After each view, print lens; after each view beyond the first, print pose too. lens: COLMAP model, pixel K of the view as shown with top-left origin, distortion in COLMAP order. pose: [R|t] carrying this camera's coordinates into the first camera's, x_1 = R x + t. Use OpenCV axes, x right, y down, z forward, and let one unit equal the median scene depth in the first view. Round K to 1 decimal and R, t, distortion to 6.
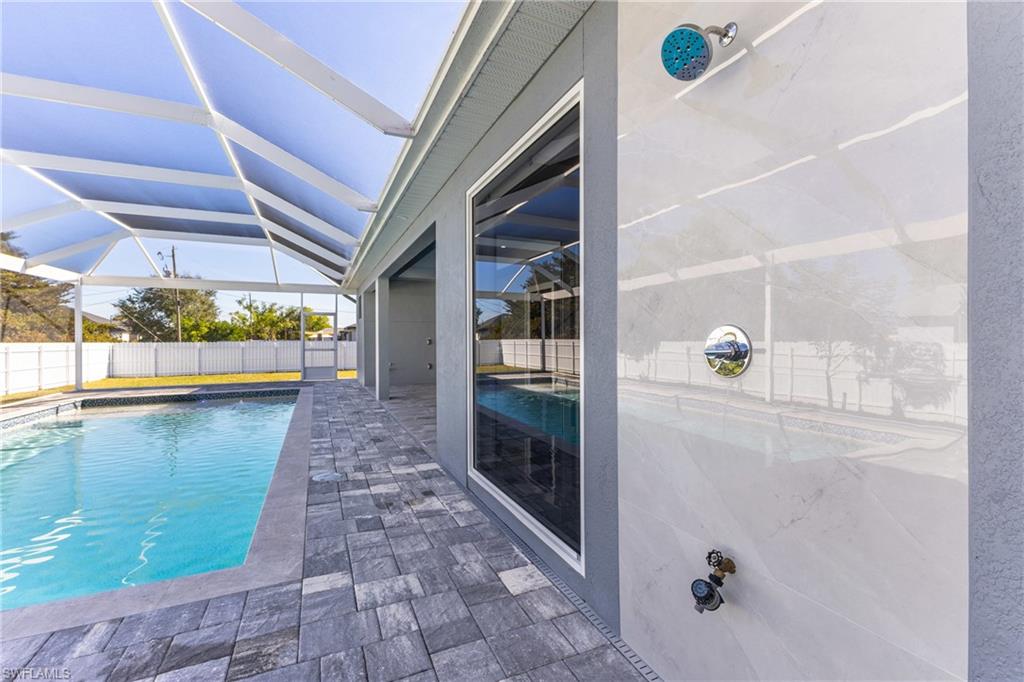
lens RADIAL K [[437.5, 0, 512.0], [0, 437.5, 341.0], [0, 0, 1]] dist [0.008030, -0.000086]
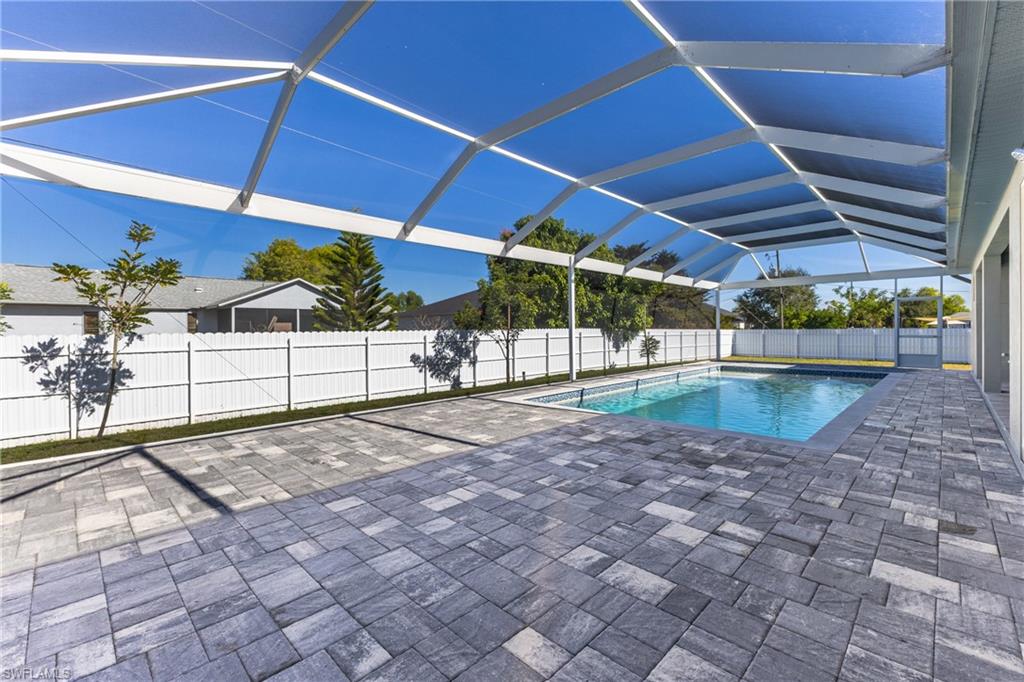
lens RADIAL K [[438.2, 0, 507.1], [0, 438.2, 337.0], [0, 0, 1]] dist [0.006519, 0.000166]
pose [[0.353799, 0.016803, -0.935170, 0.104665], [-0.000225, 0.999840, 0.017880, 0.002853], [0.935321, -0.006115, 0.353747, -0.130066]]
